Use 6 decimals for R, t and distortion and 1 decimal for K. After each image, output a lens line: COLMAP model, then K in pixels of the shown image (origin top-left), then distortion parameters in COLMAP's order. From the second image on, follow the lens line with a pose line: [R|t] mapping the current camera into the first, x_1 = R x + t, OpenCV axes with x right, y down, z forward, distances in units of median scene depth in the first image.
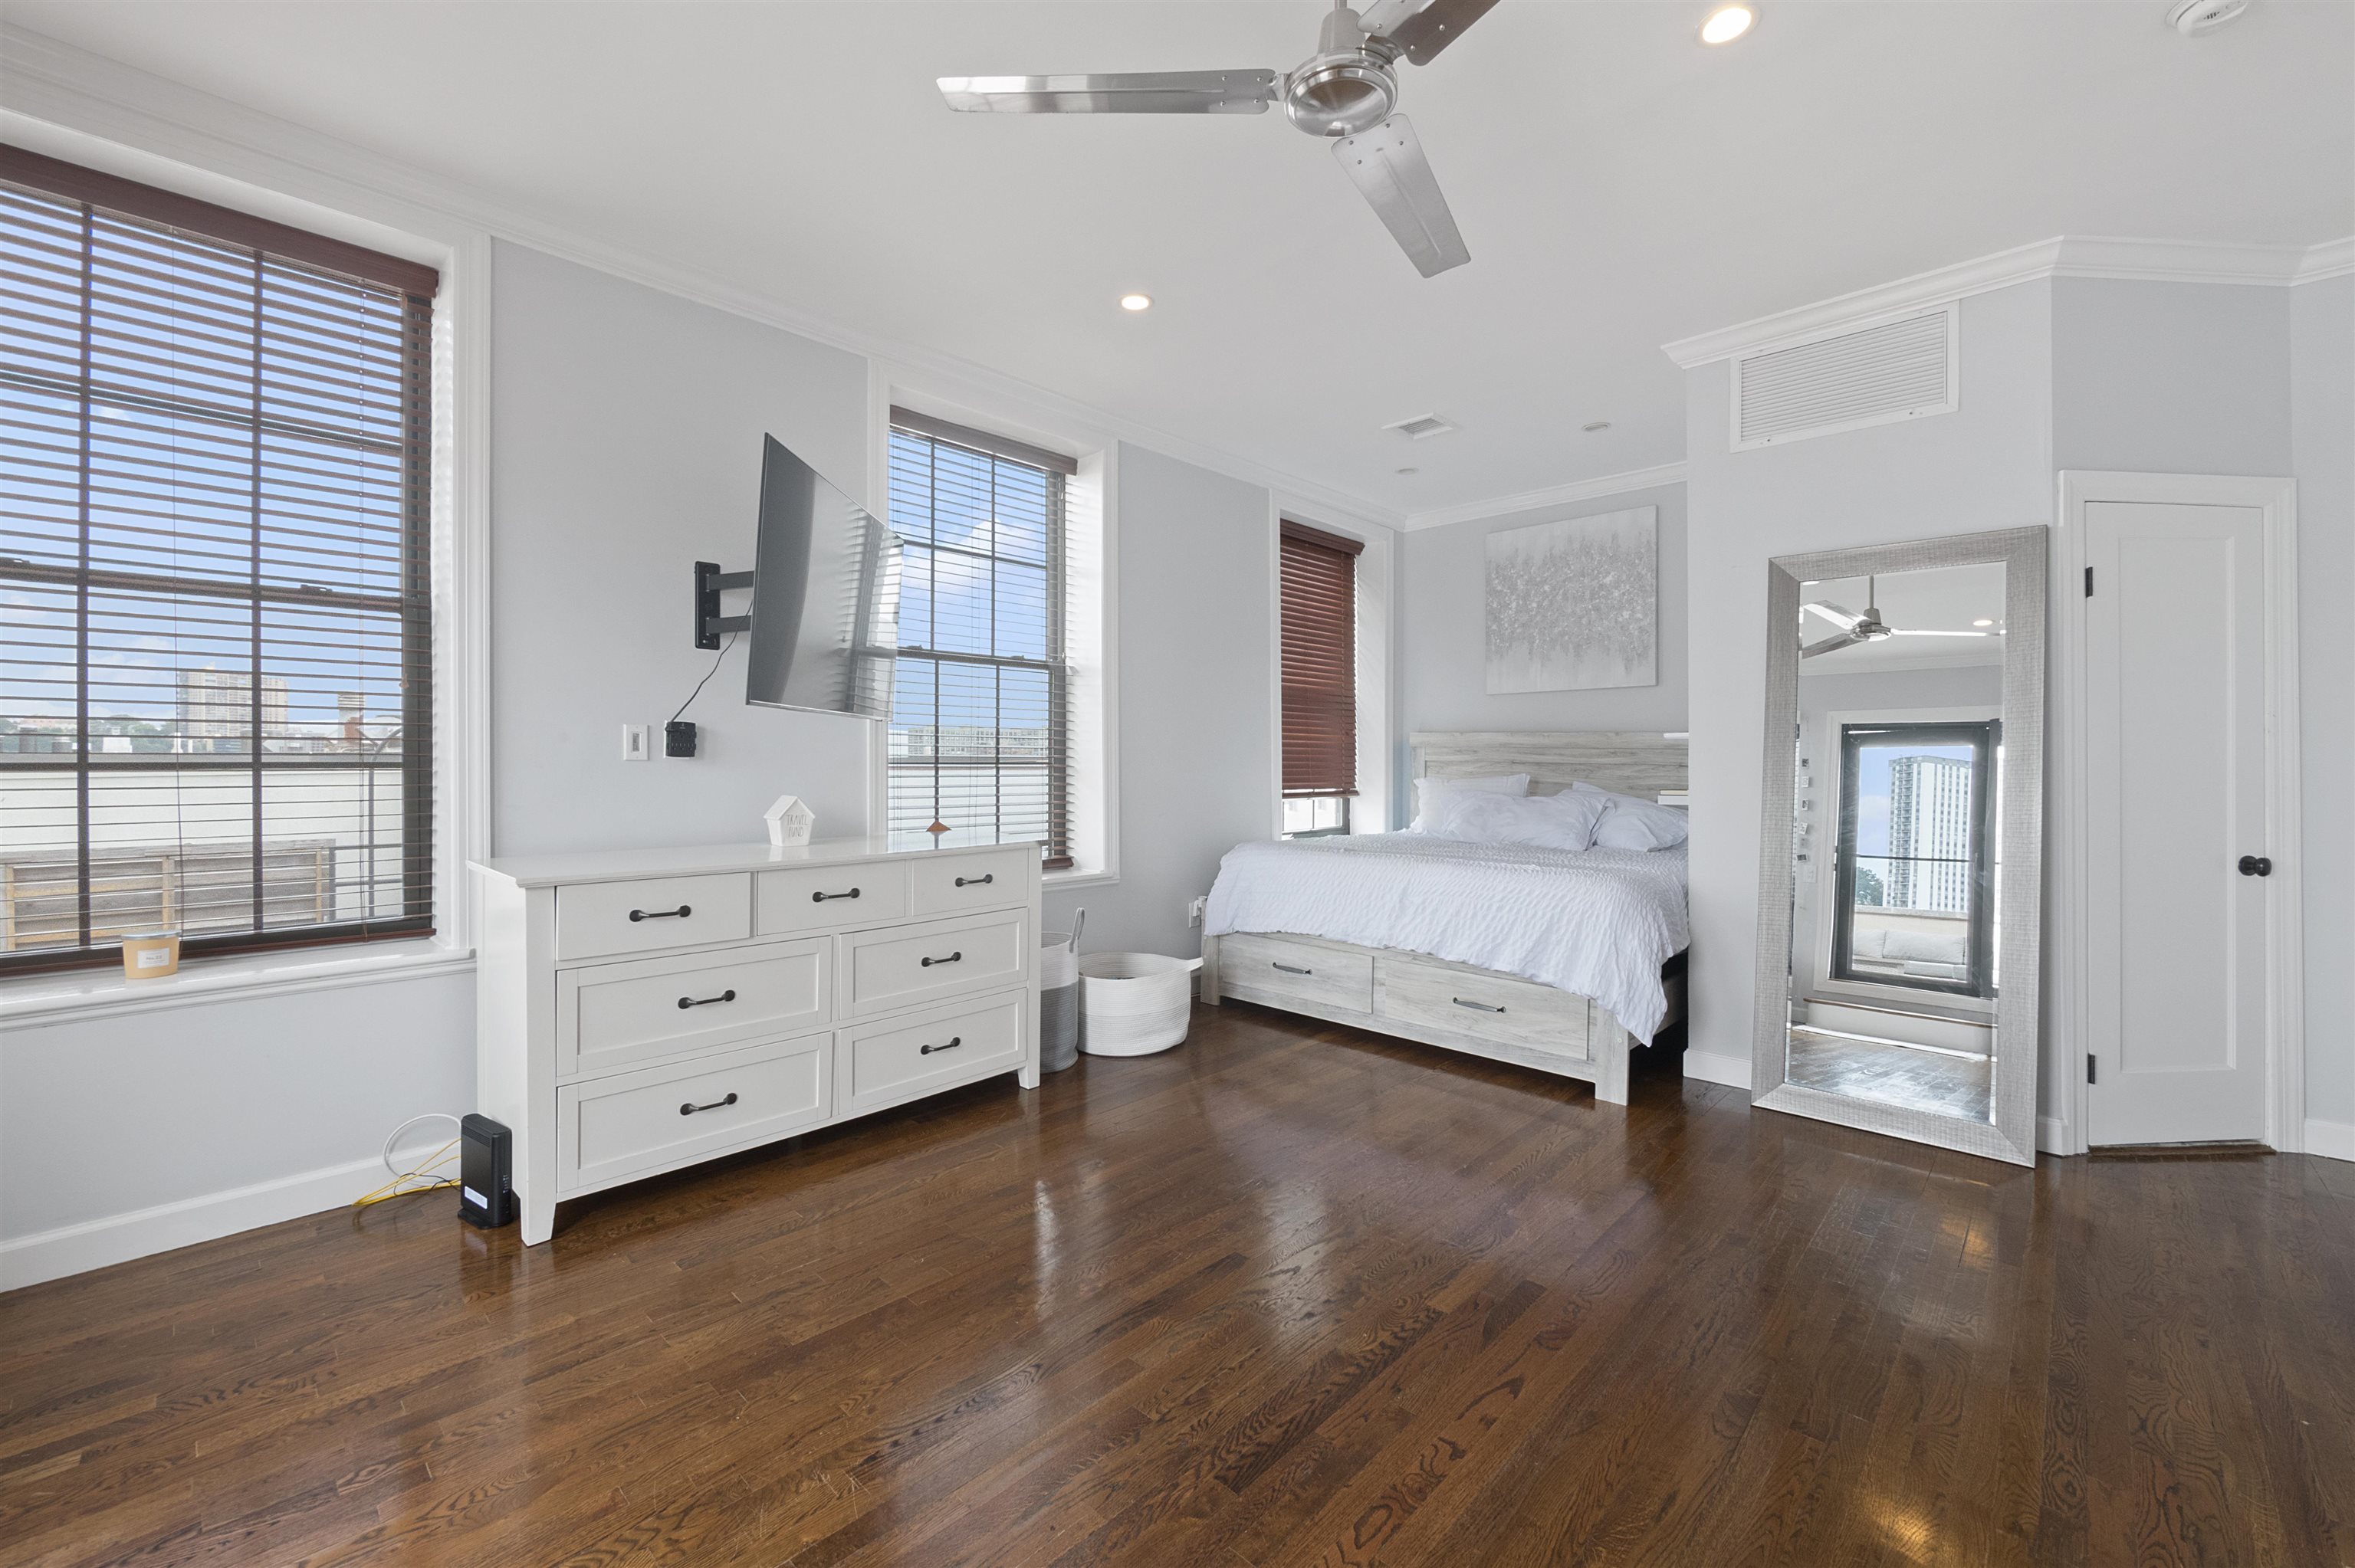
lens RADIAL K [[954.7, 0, 1171.3], [0, 954.7, 774.4], [0, 0, 1]] dist [-0.017714, 0.002329]
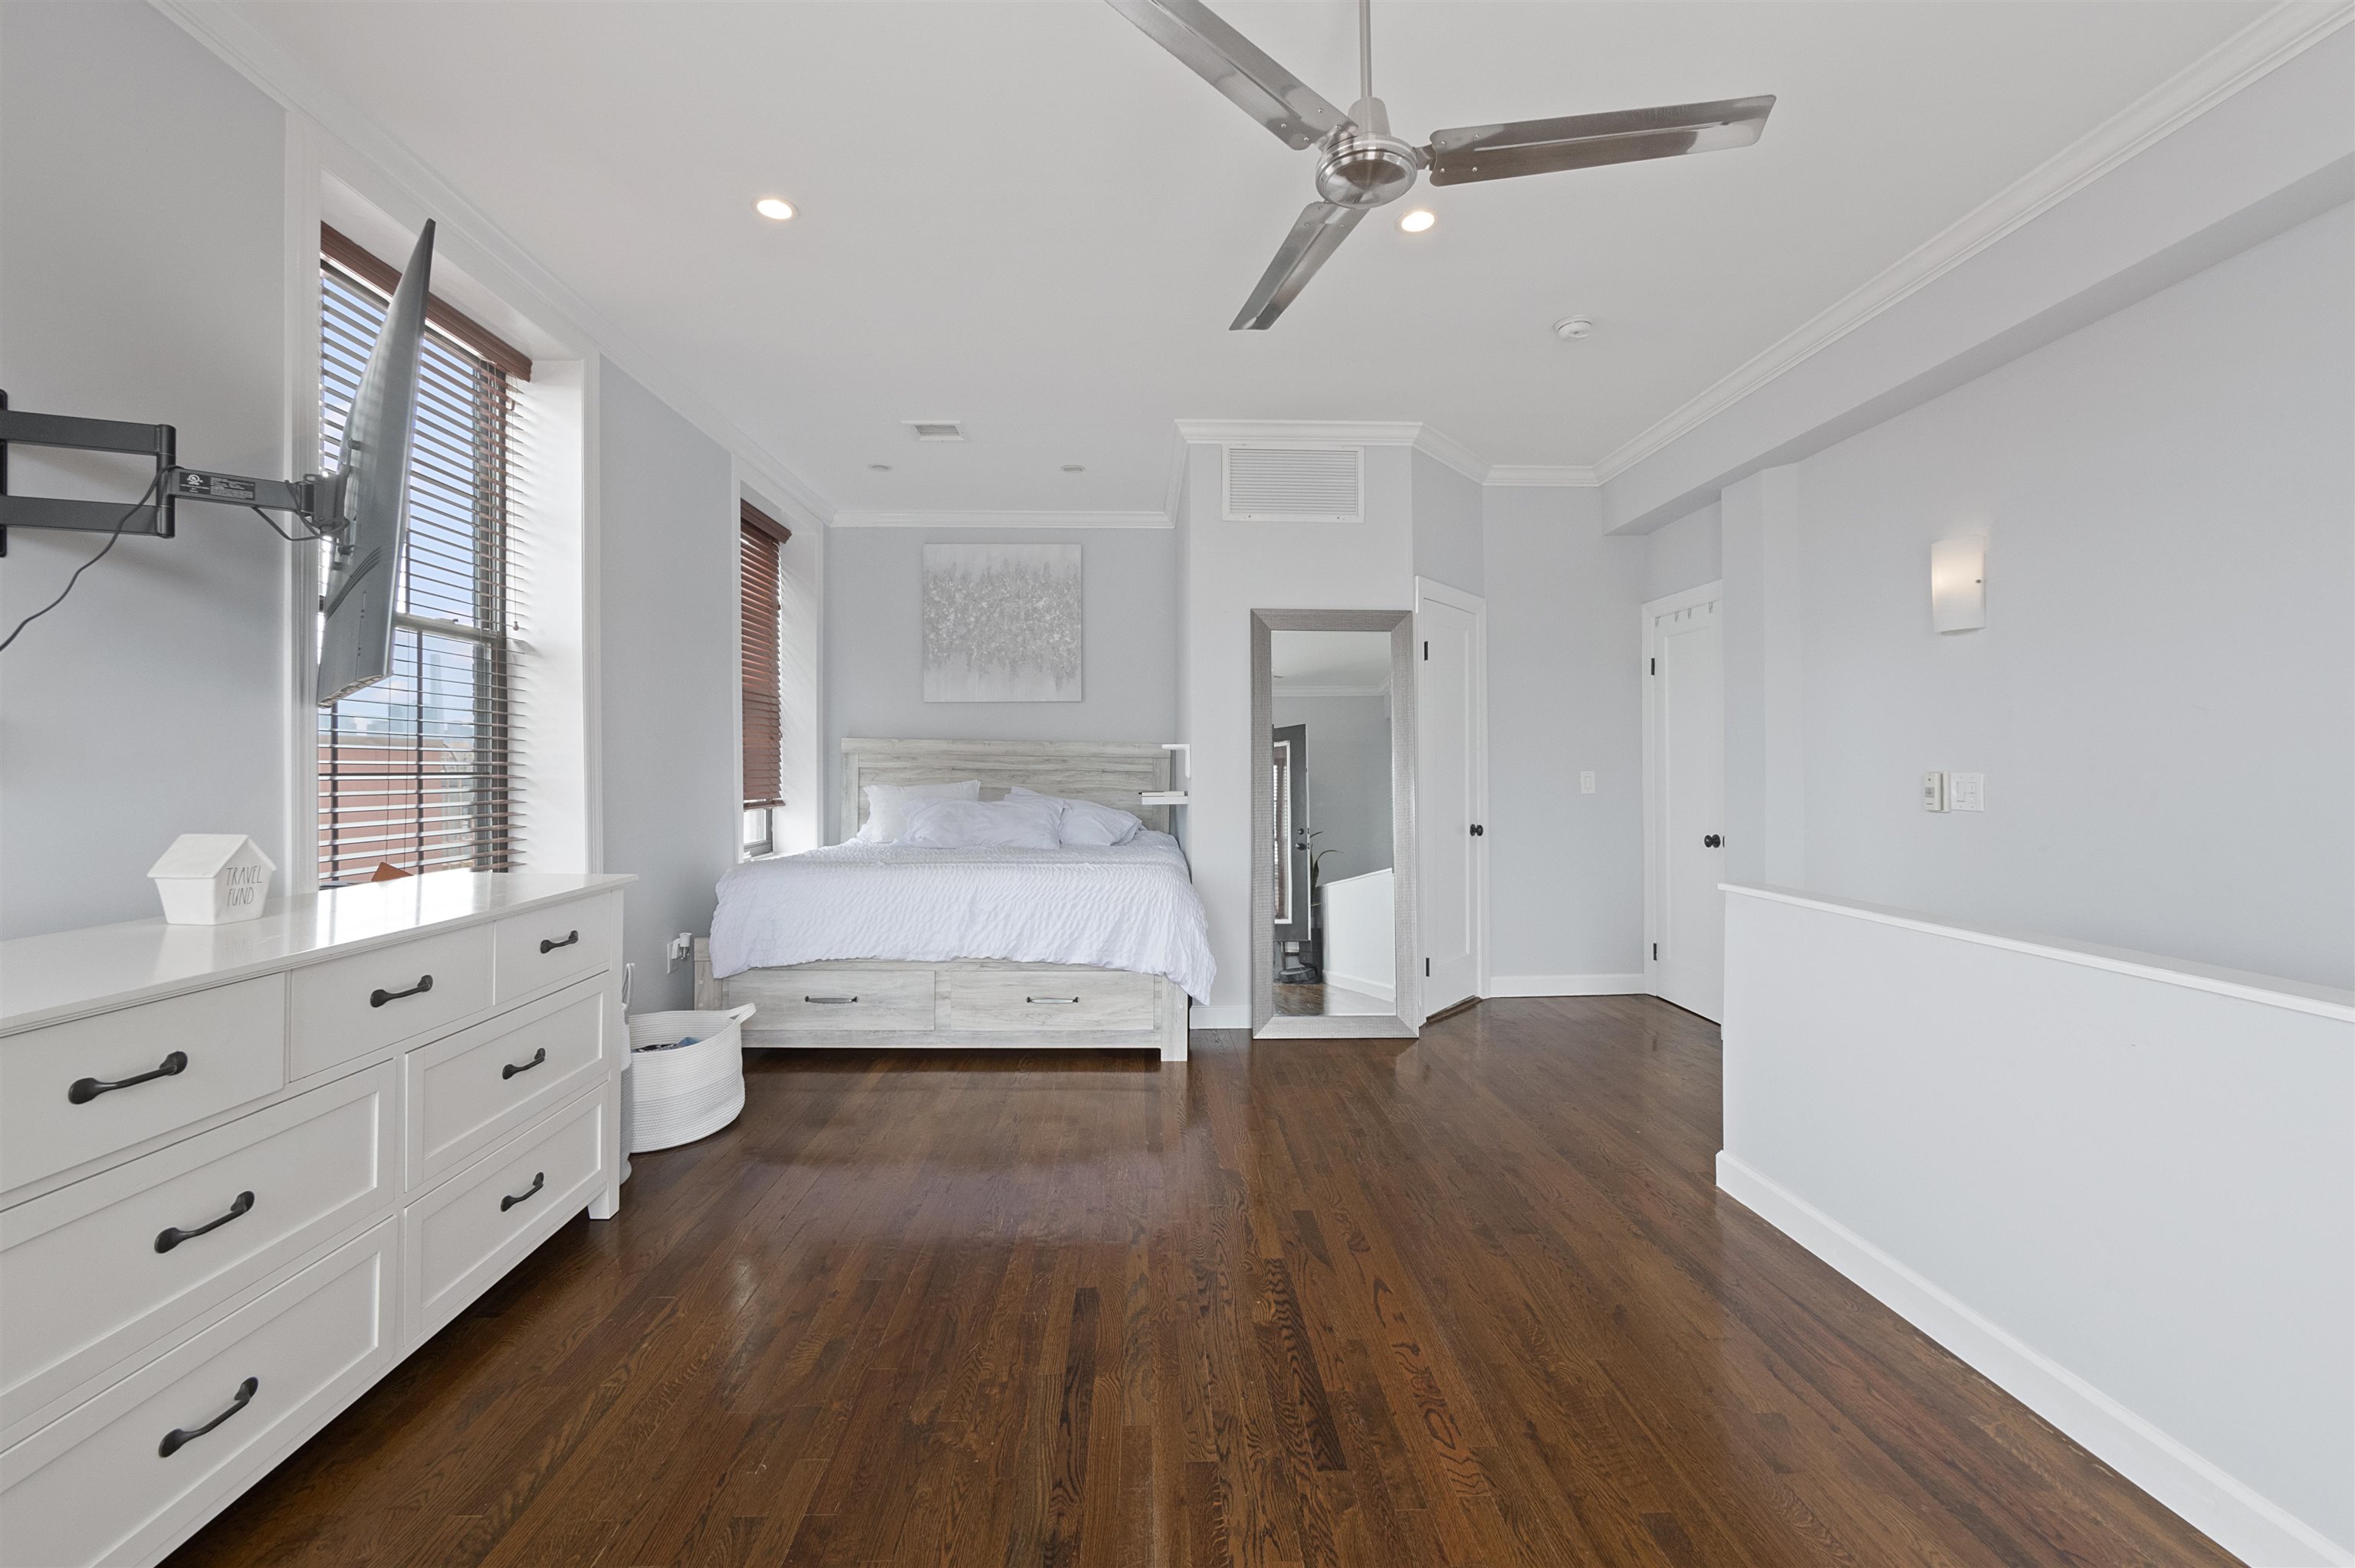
lens RADIAL K [[954.7, 0, 1171.3], [0, 954.7, 774.4], [0, 0, 1]] dist [-0.017714, 0.002329]
pose [[0.695167, -0.008025, 0.718803, -0.333957], [0.011894, 0.999929, -0.000340, -0.005186], [-0.718749, 0.008785, 0.695214, 0.165765]]
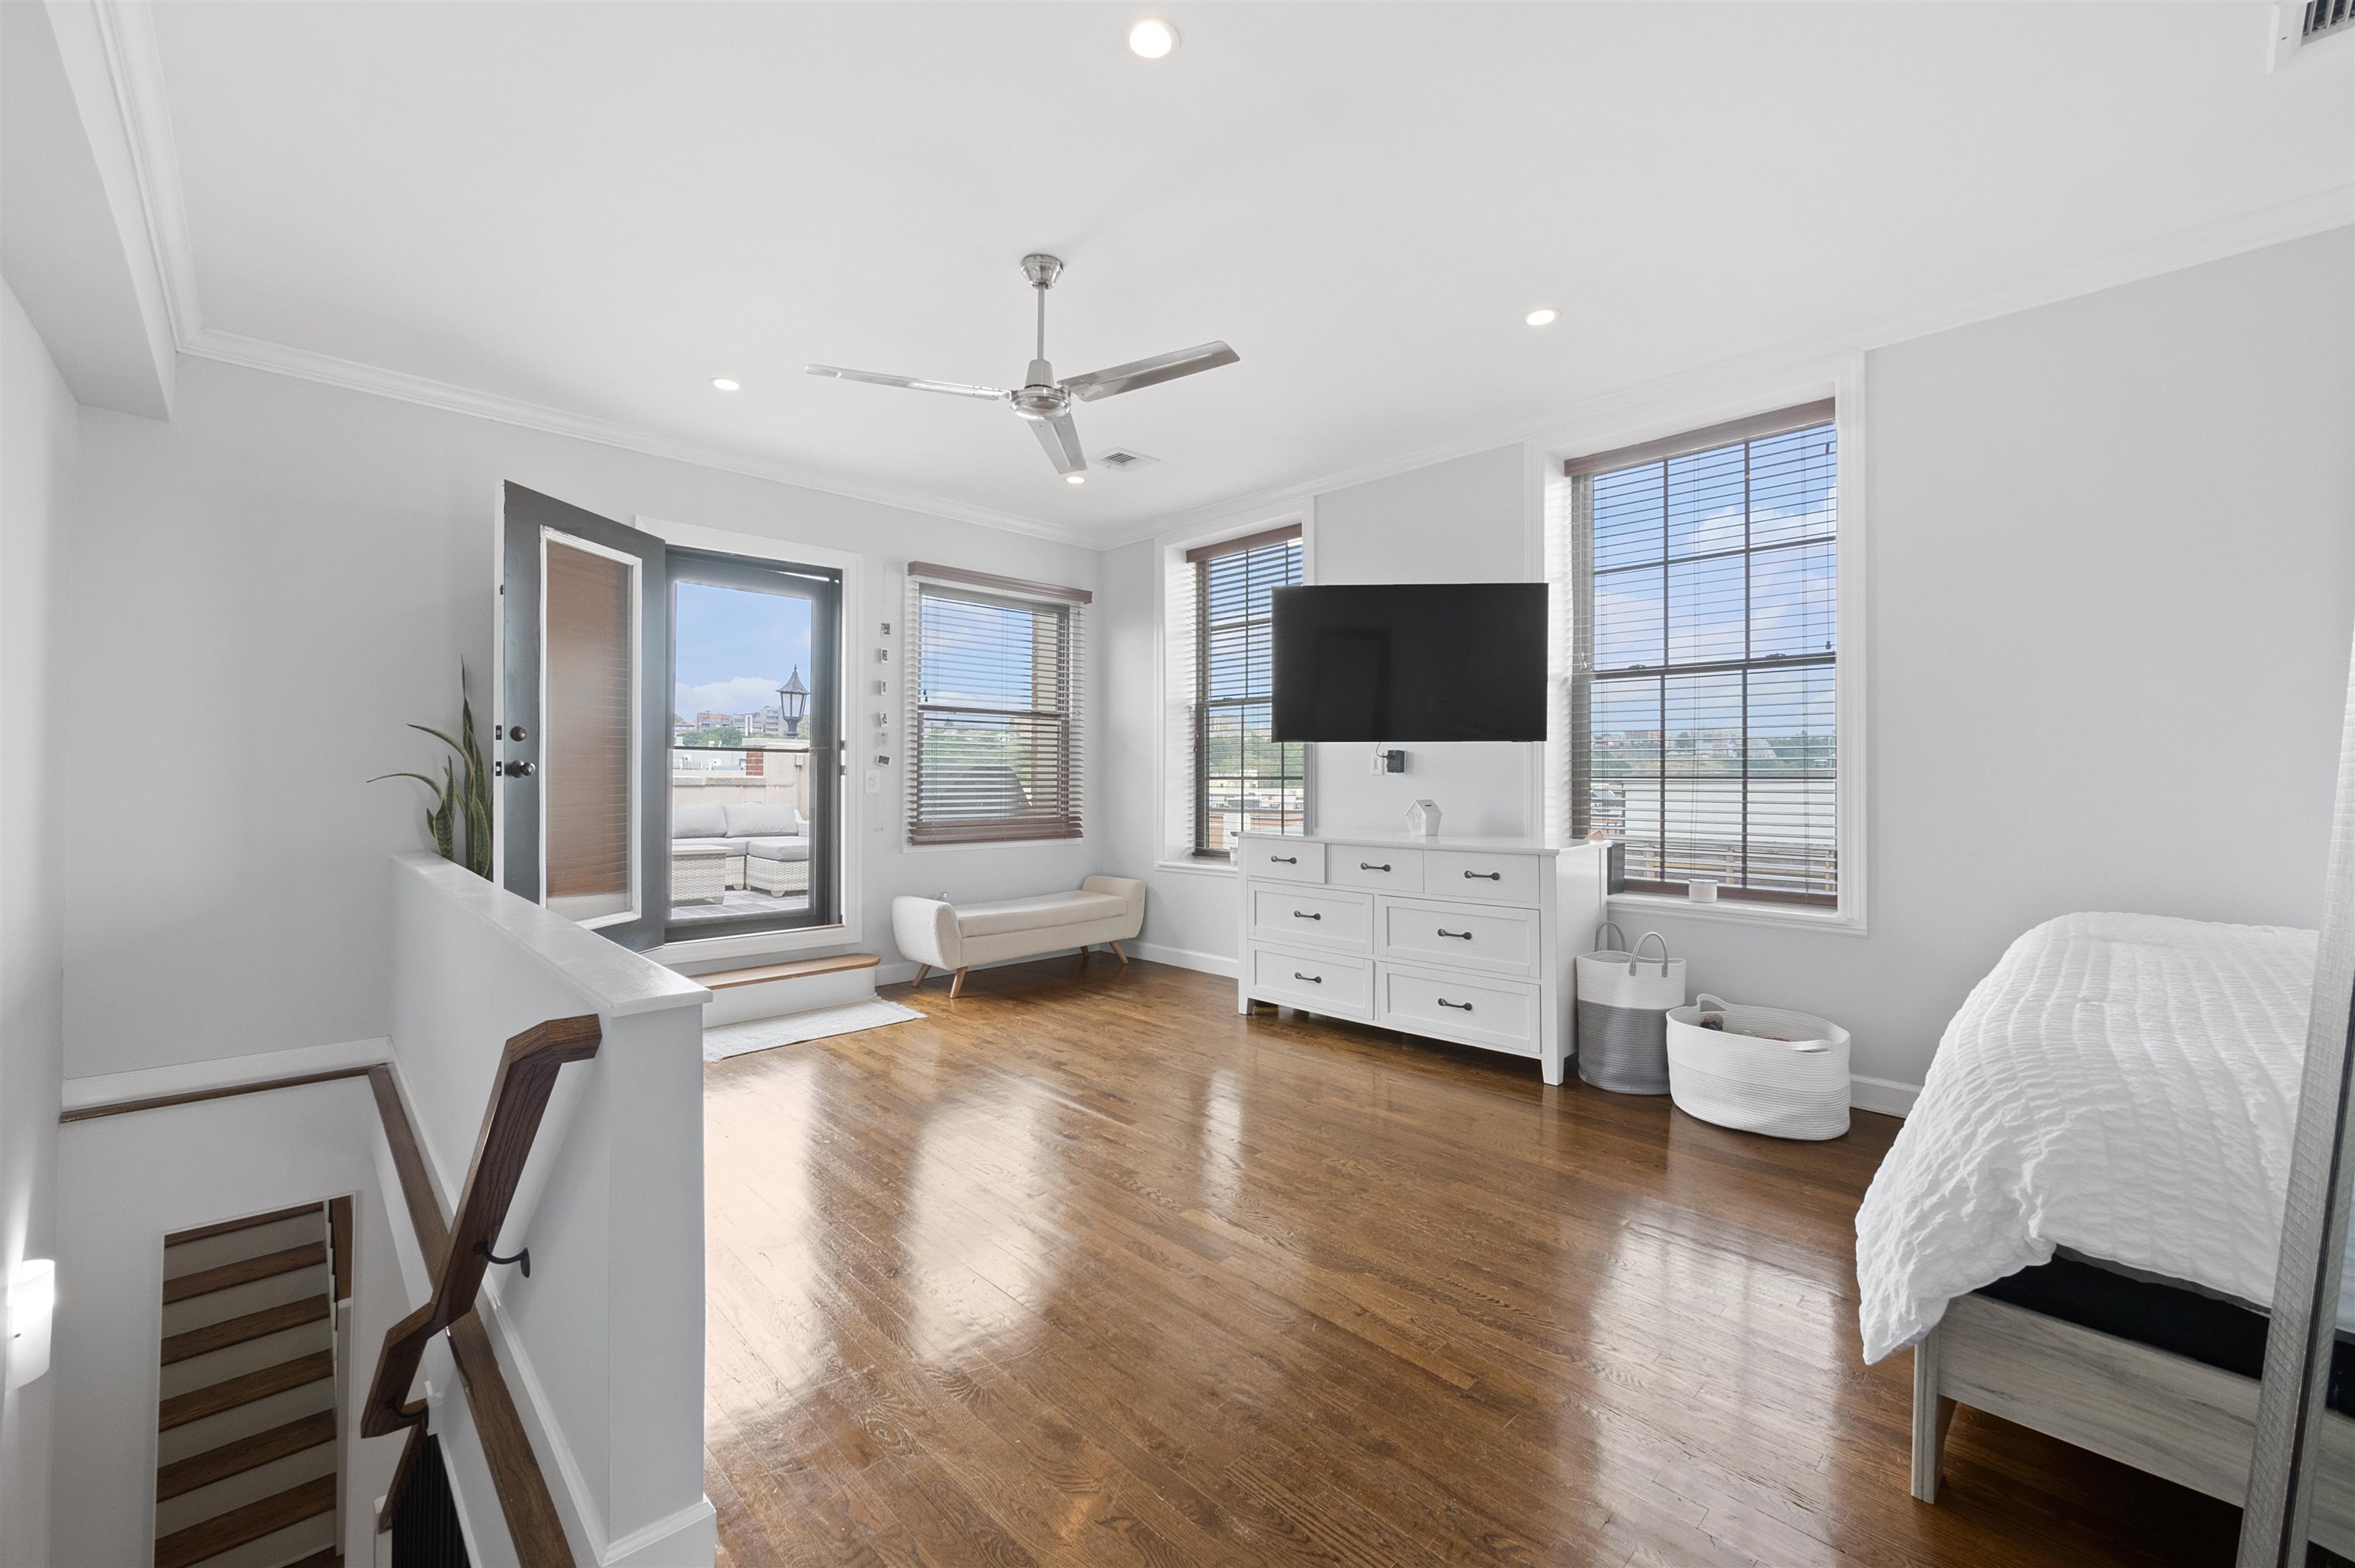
lens RADIAL K [[954.7, 0, 1171.3], [0, 954.7, 774.4], [0, 0, 1]] dist [-0.017714, 0.002329]
pose [[-0.045273, -0.006586, -0.998953, 0.844355], [-0.015001, 0.999870, -0.005913, -0.001354], [0.998862, 0.014717, -0.045366, 0.568637]]
